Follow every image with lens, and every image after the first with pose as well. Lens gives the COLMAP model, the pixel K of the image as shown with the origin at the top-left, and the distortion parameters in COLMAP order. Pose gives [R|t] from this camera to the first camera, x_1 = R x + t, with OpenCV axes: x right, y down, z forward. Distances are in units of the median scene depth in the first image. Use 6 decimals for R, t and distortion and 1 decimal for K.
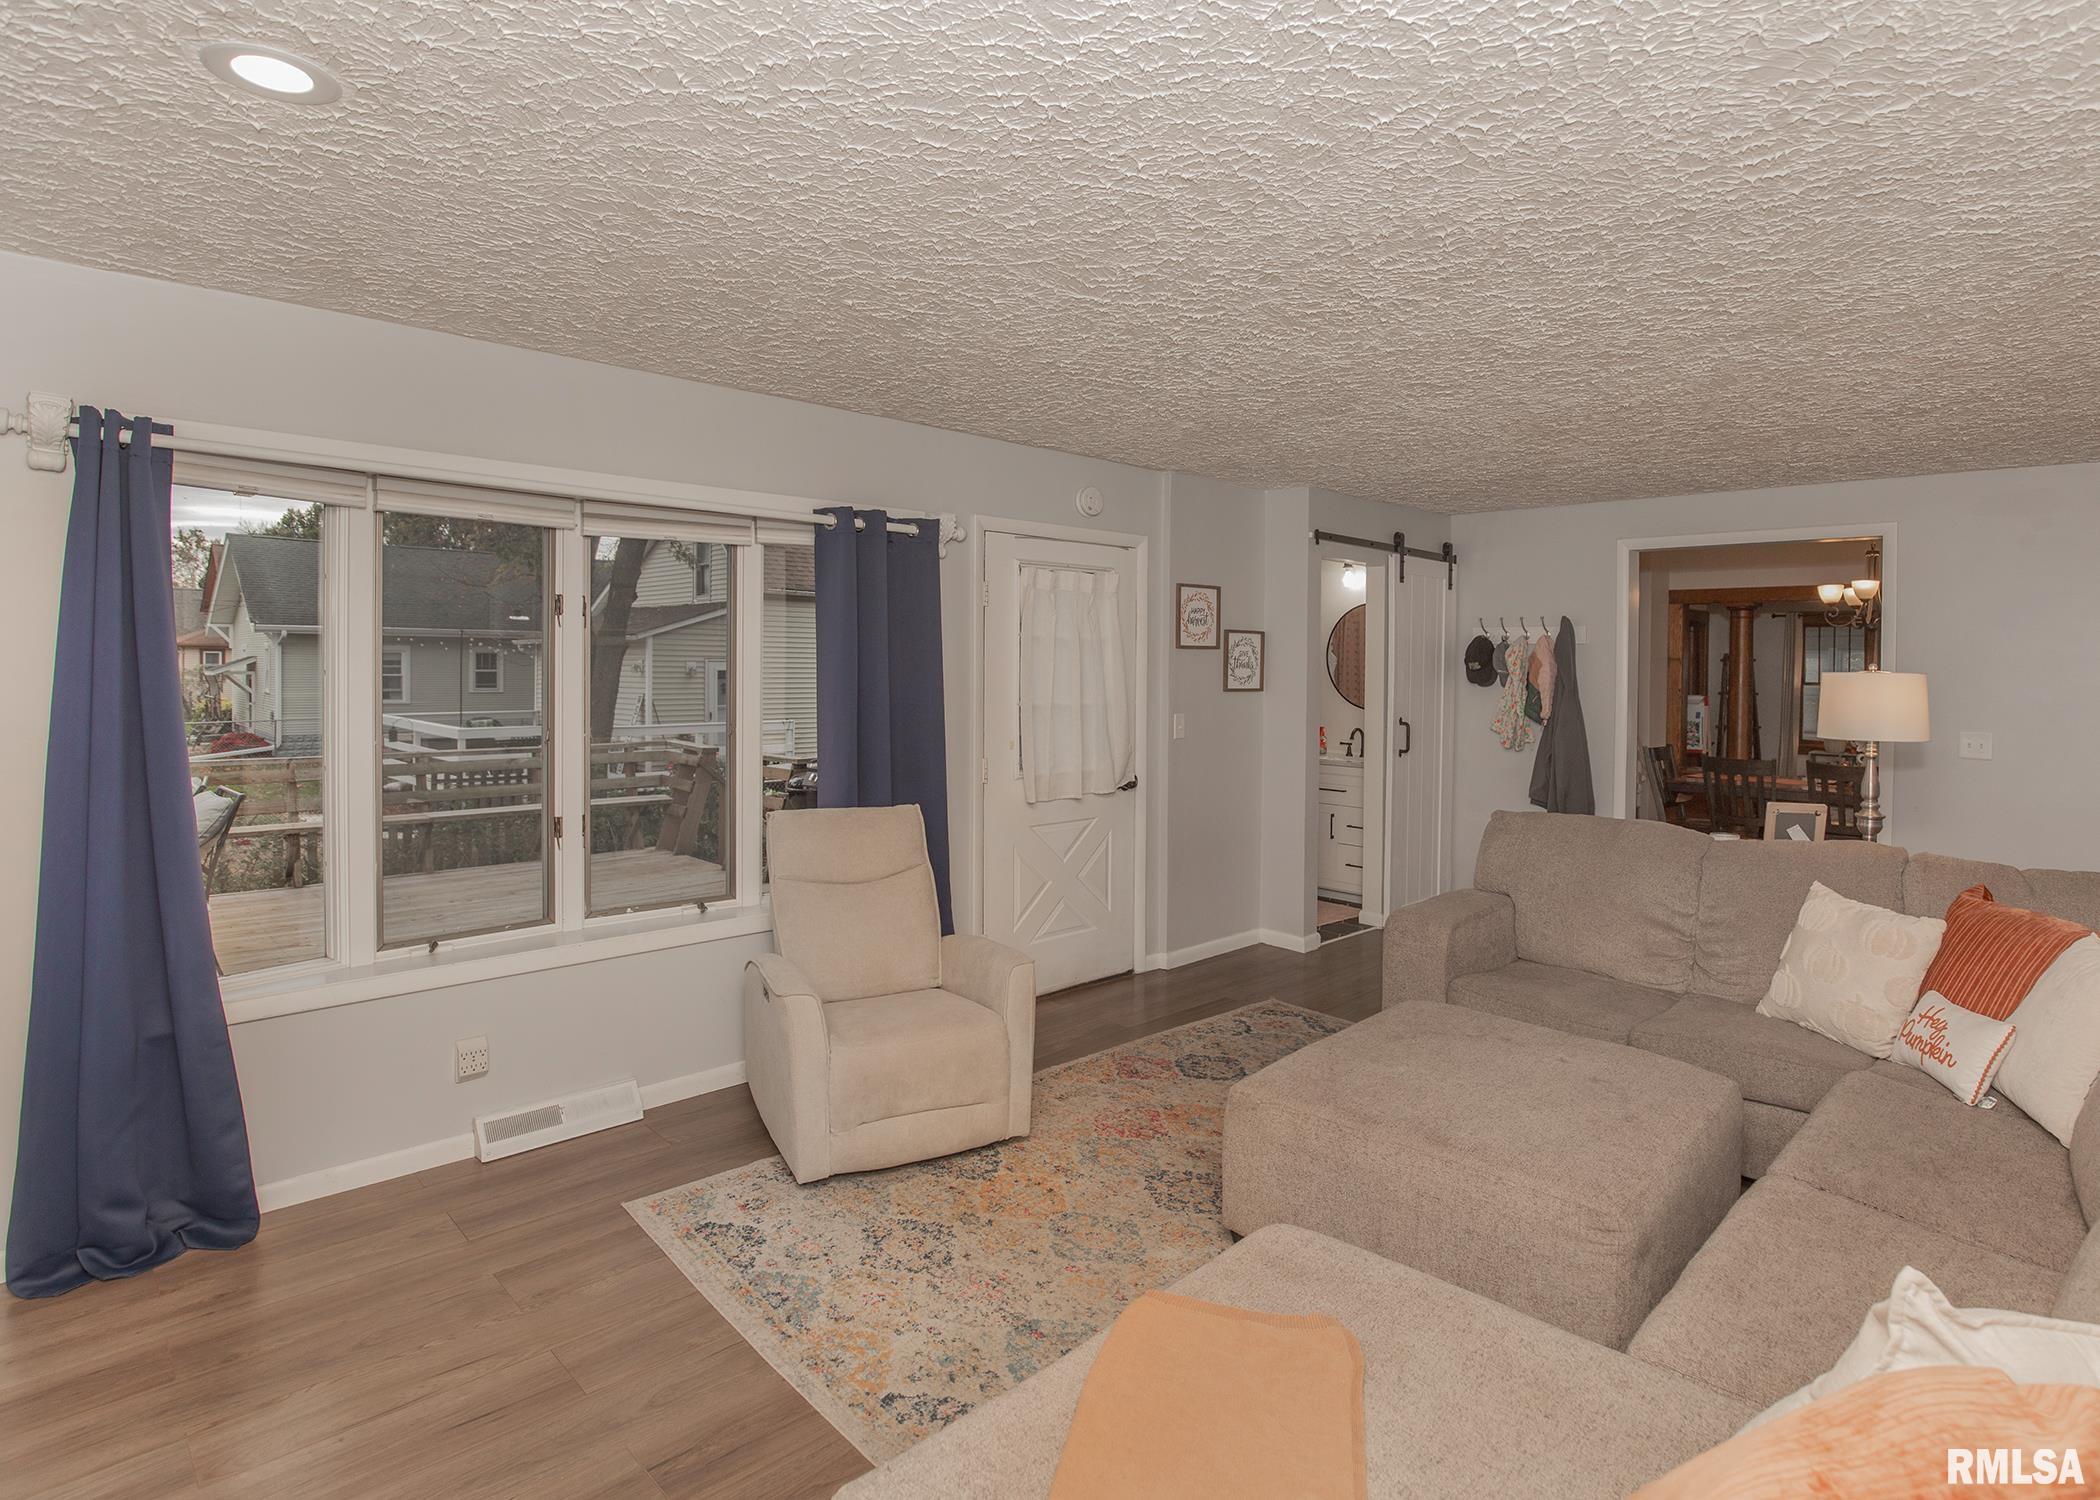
lens RADIAL K [[1120.5, 0, 1057.8], [0, 1120.5, 683.4], [0, 0, 1]] dist [-0.017325, 0.000124]
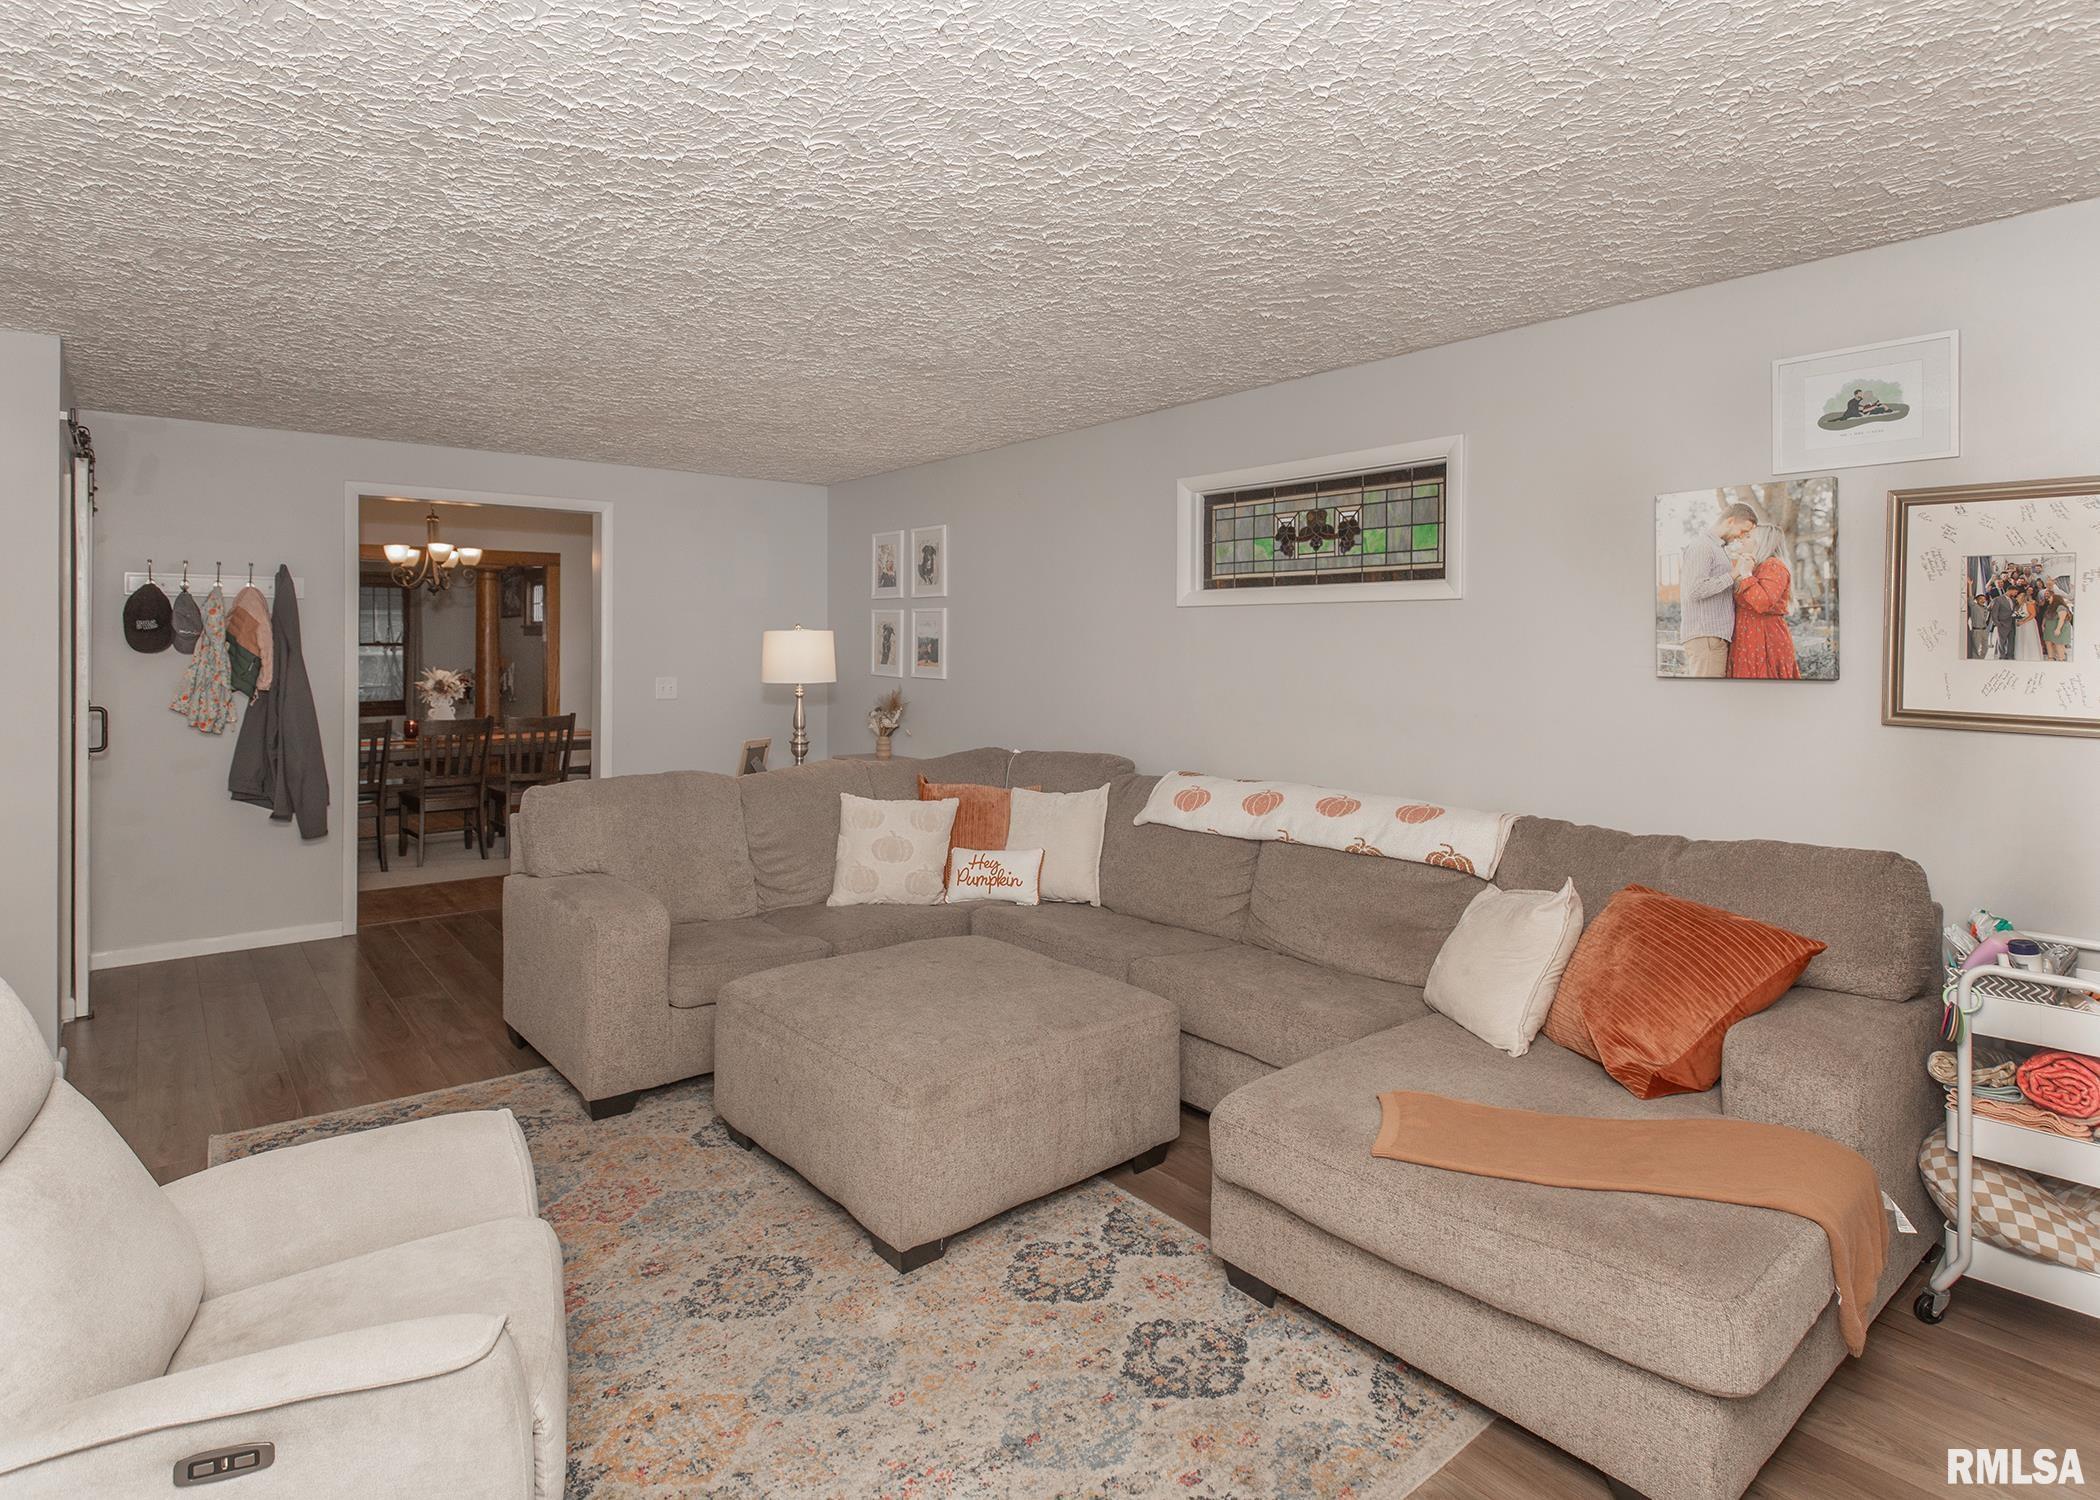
lens RADIAL K [[1120.5, 0, 1057.8], [0, 1120.5, 683.4], [0, 0, 1]] dist [-0.017325, 0.000124]
pose [[0.082933, -0.051498, 0.995224, -0.316277], [0.015978, 0.998604, 0.050341, -0.004746], [-0.996427, 0.011726, 0.083640, 0.357593]]
